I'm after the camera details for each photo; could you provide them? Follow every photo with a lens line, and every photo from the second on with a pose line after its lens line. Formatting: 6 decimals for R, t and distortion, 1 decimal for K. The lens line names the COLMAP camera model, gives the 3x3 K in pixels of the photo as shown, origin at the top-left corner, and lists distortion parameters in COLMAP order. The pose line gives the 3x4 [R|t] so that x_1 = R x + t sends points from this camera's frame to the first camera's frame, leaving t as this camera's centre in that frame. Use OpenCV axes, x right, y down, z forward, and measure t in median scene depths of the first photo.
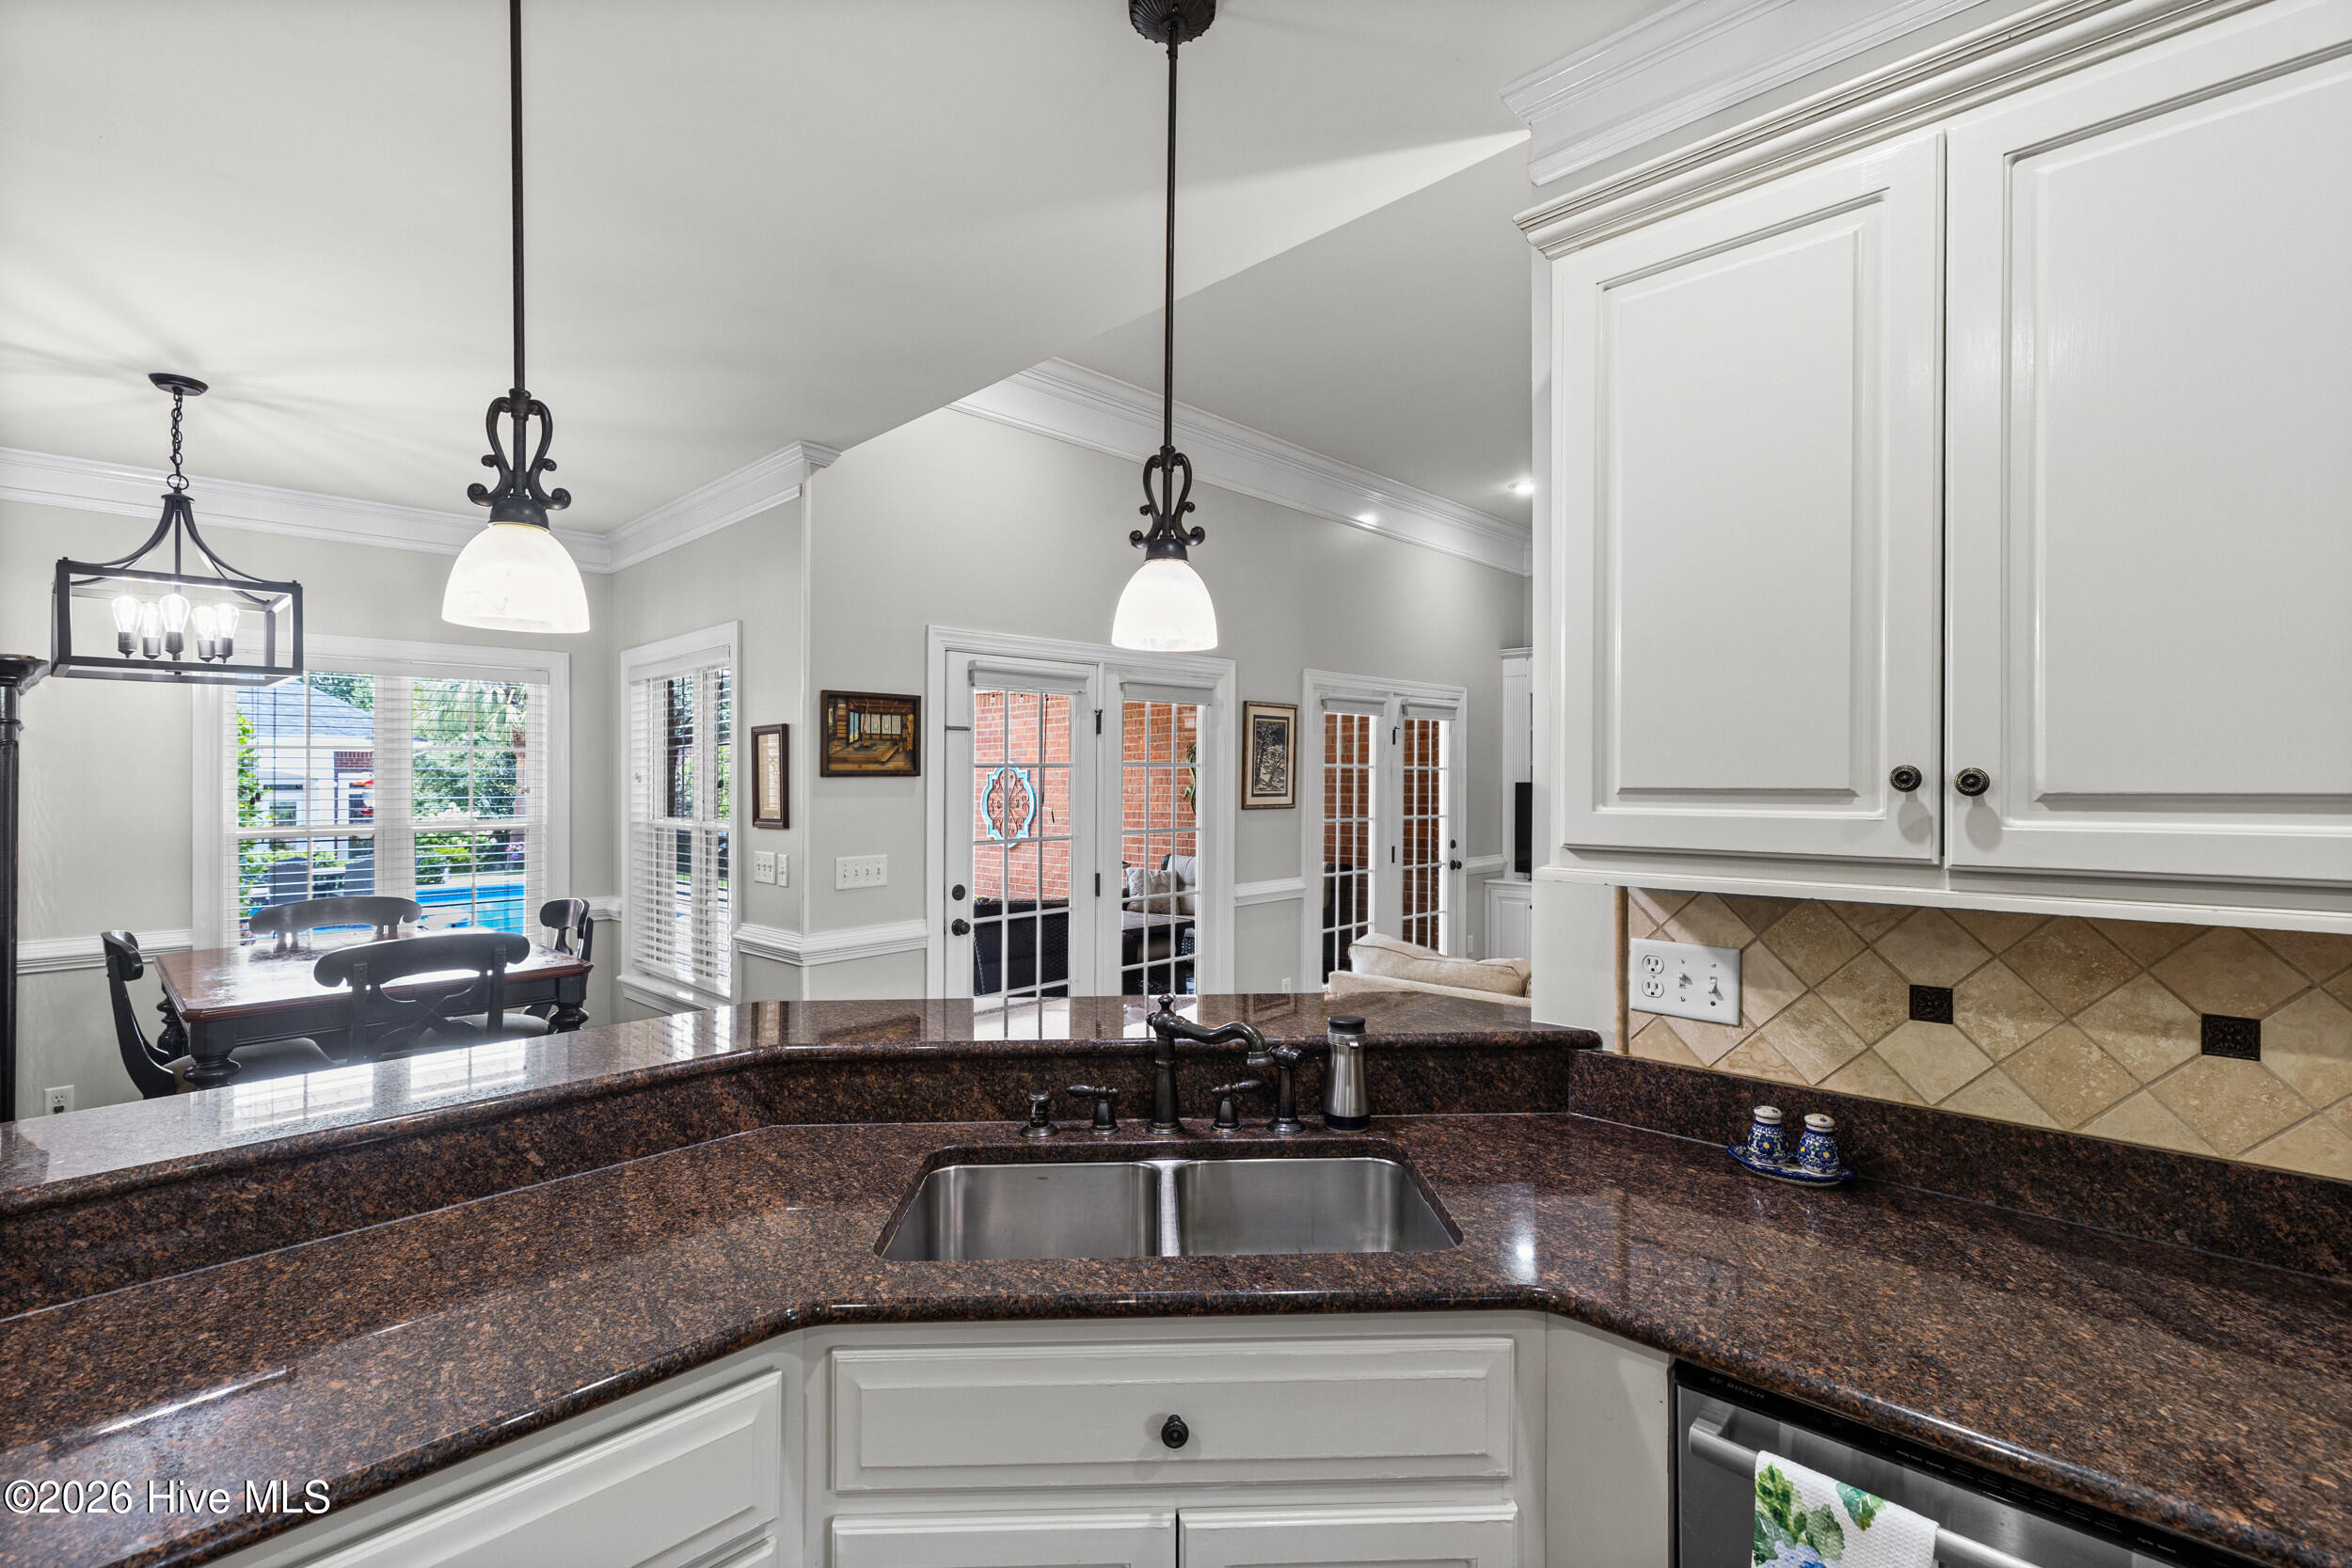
lens RADIAL K [[1054.1, 0, 1171.4], [0, 1054.1, 782.0], [0, 0, 1]] dist [0.004258, 0.000490]
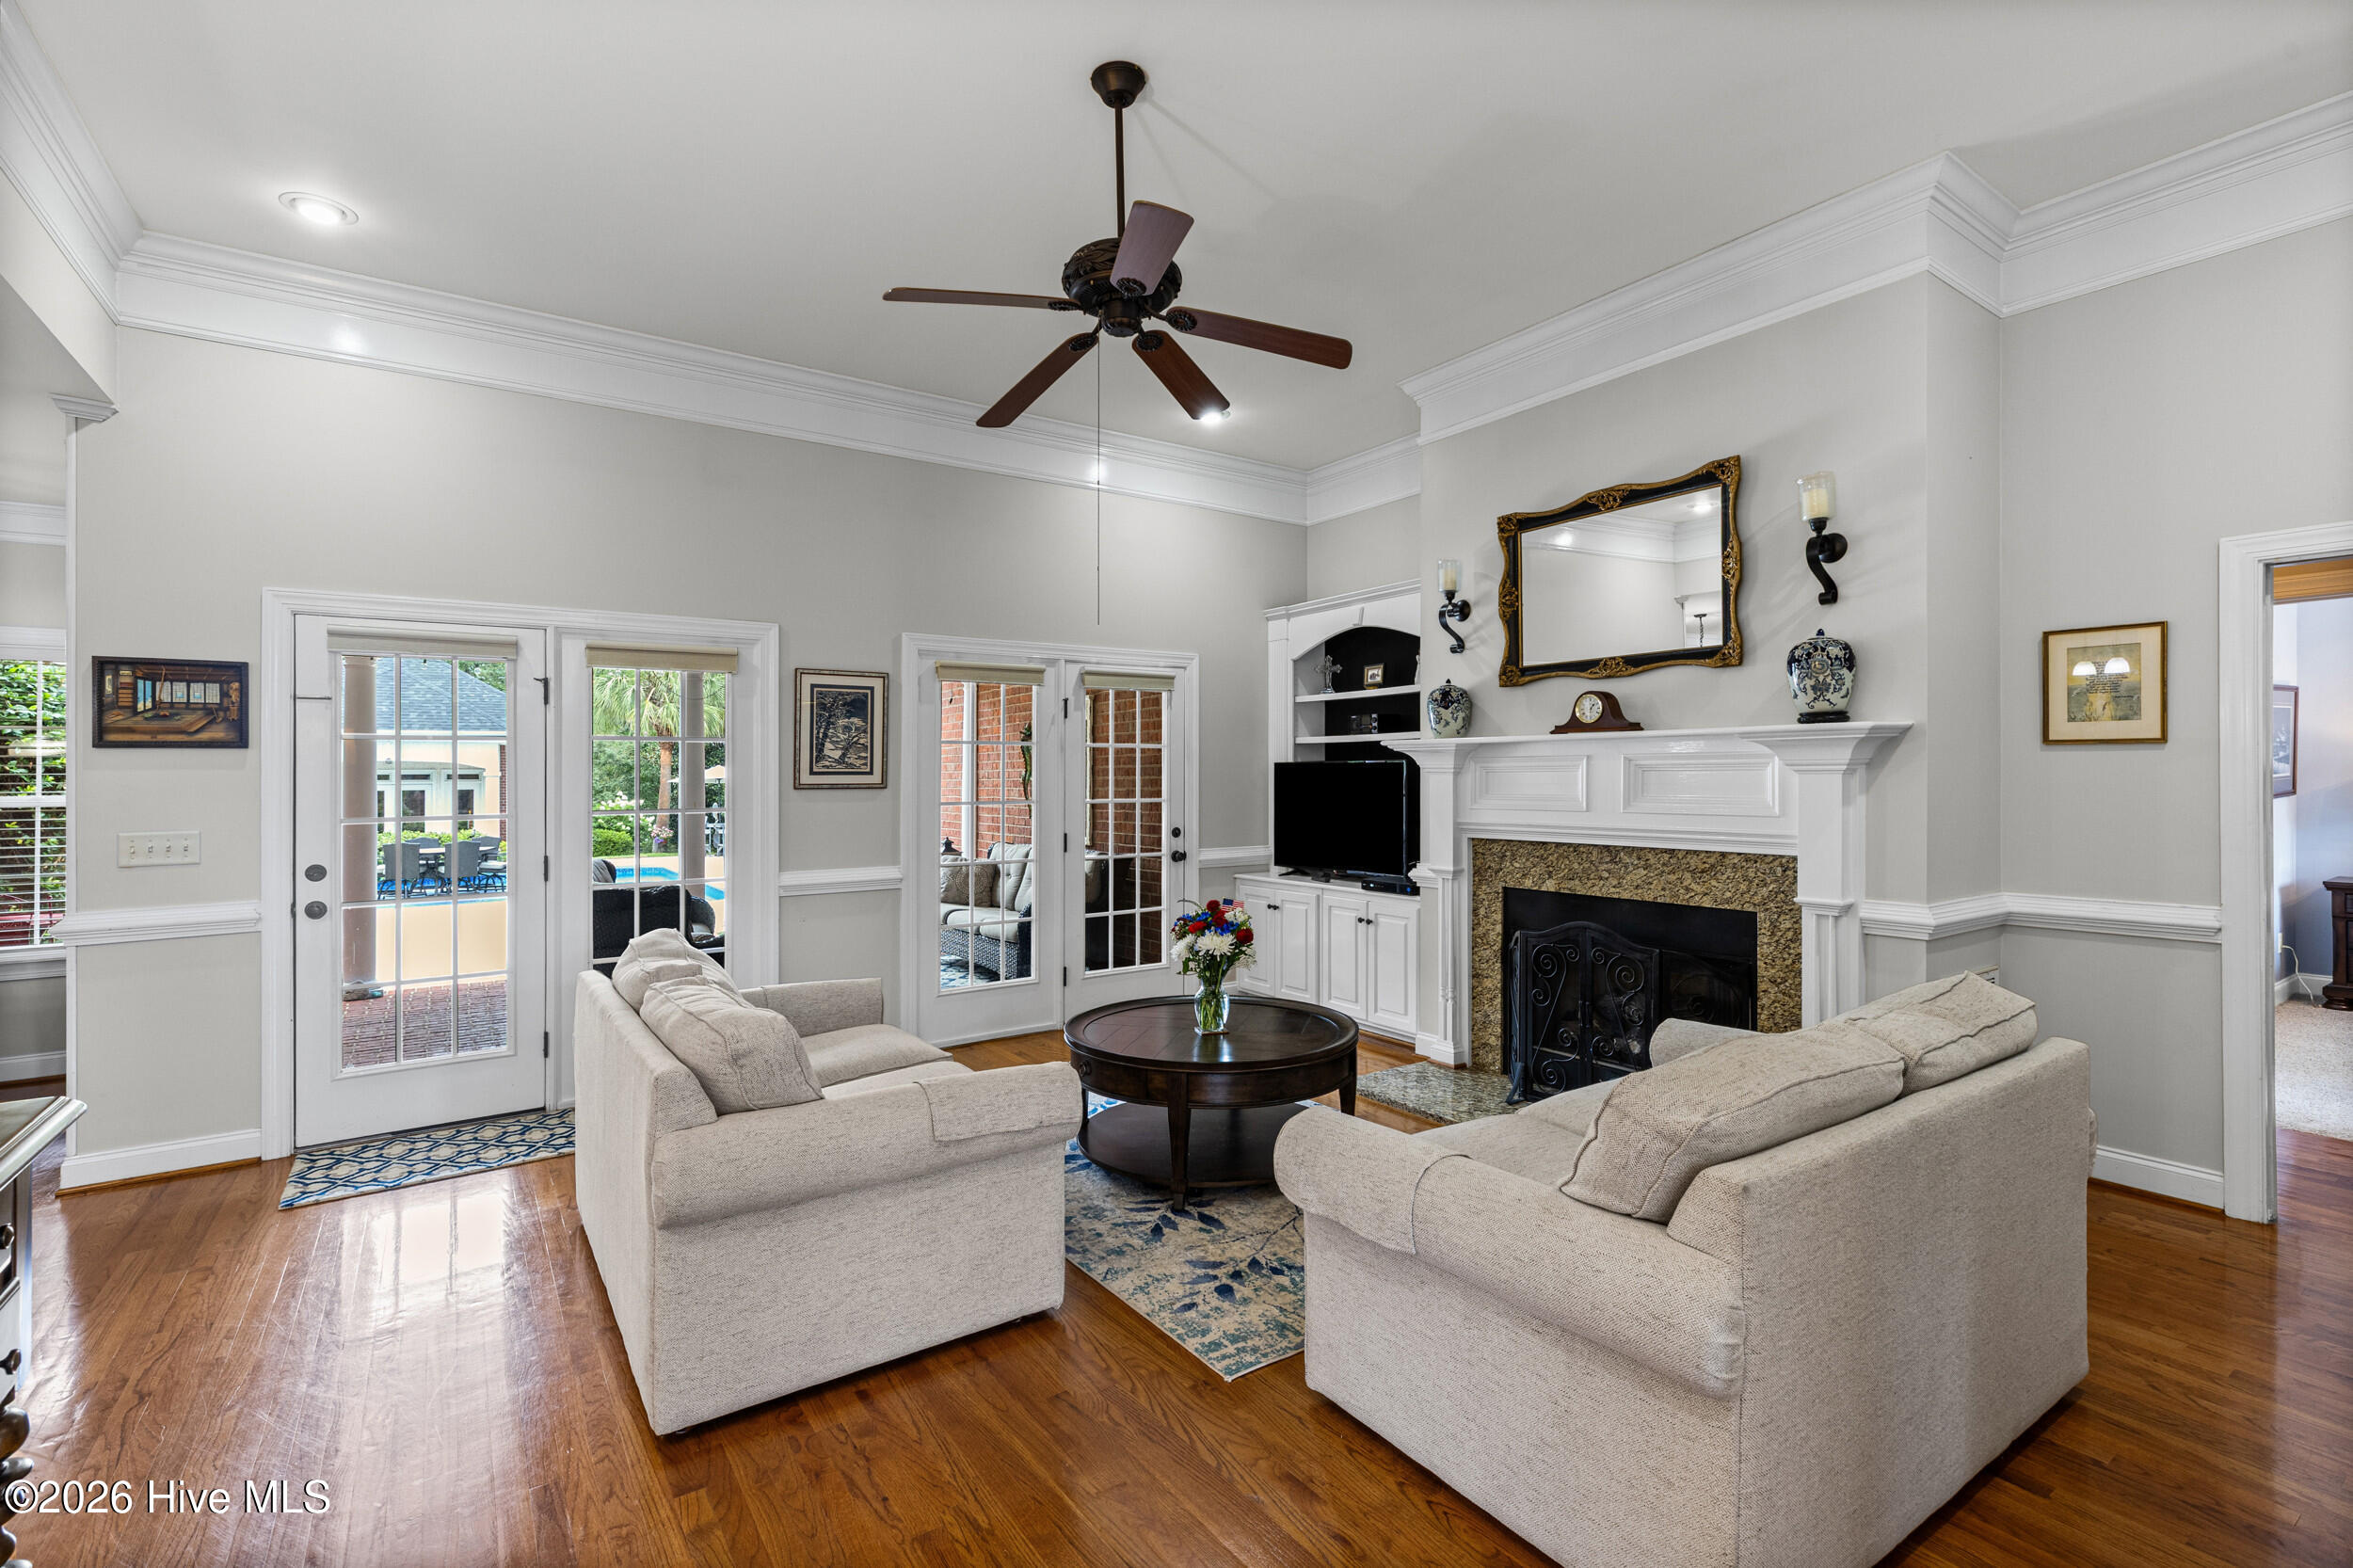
lens RADIAL K [[1054.7, 0, 1169.6], [0, 1054.7, 766.8], [0, 0, 1]] dist [0.004258, 0.000490]
pose [[0.979534, -0.001774, -0.201272, 0.810340], [0.000369, 0.999975, -0.007017, 0.019503], [0.201279, 0.006799, 0.979510, 0.259476]]
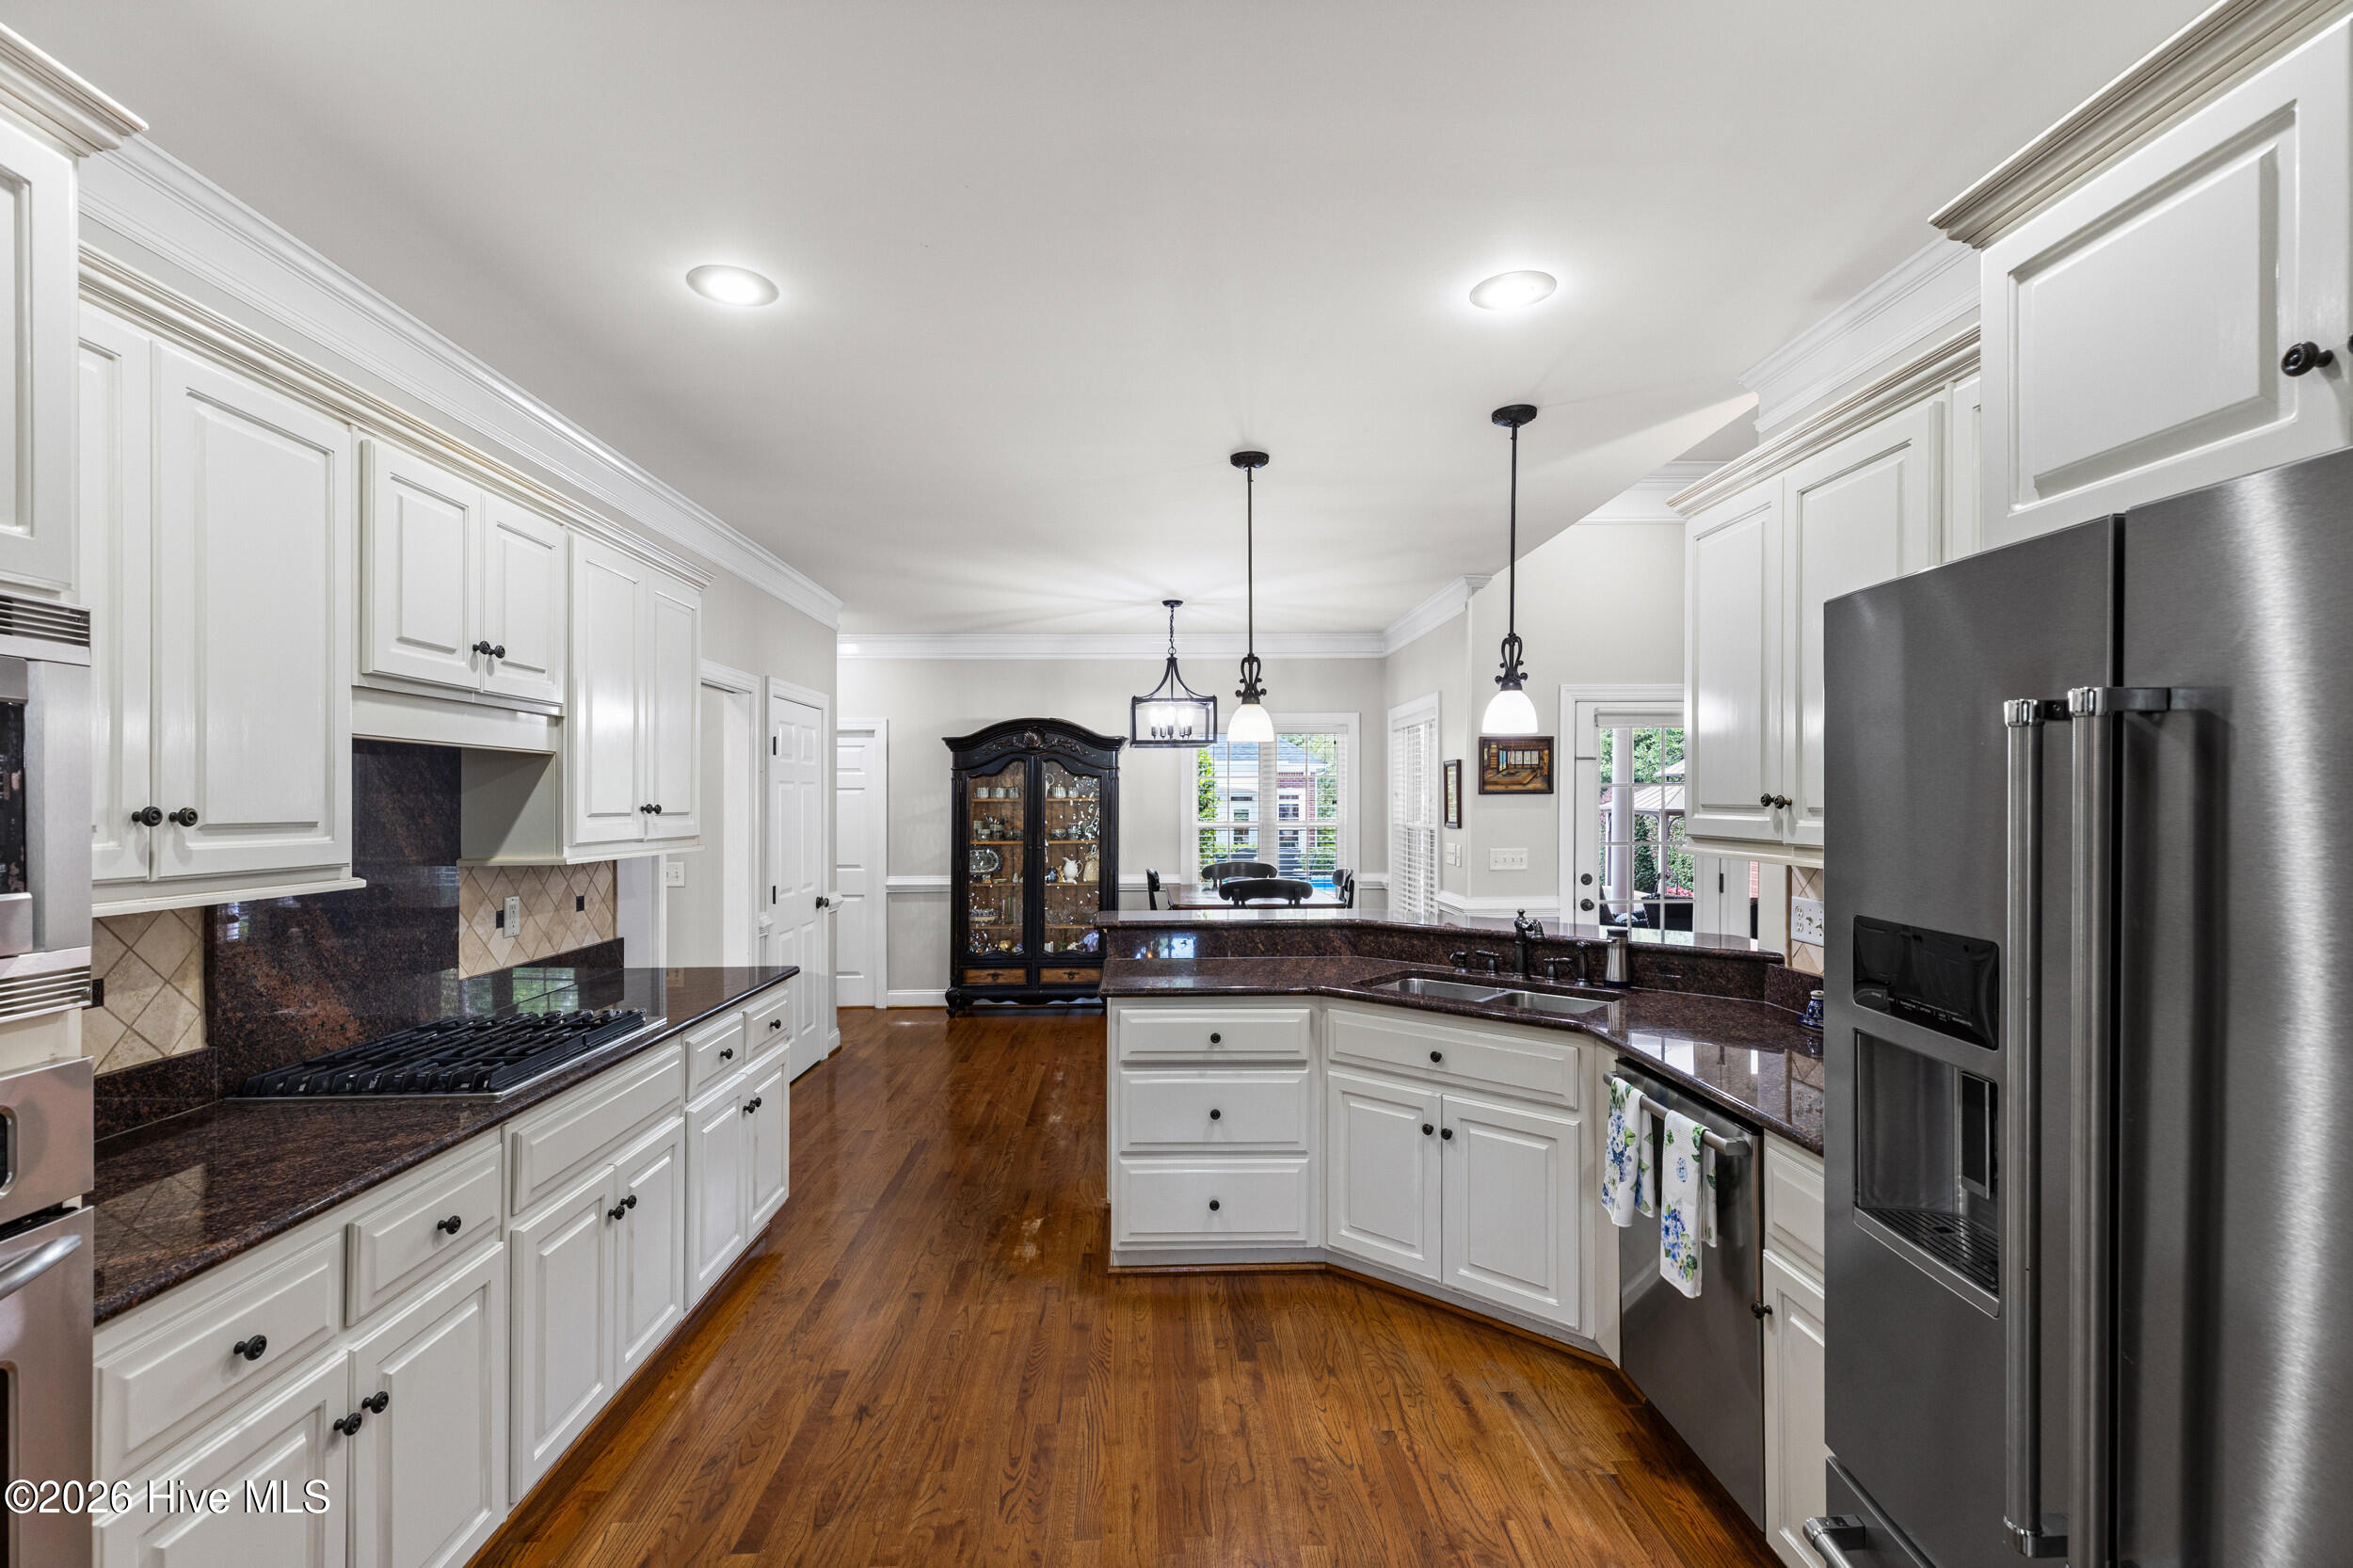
lens RADIAL K [[1054.7, 0, 1168.0], [0, 1054.7, 810.0], [0, 0, 1]] dist [0.004258, 0.000490]
pose [[0.714481, 0.009910, -0.699584, 0.405511], [-0.000034, 0.999900, 0.014129, -0.004135], [0.699654, -0.010071, 0.714410, -0.388790]]
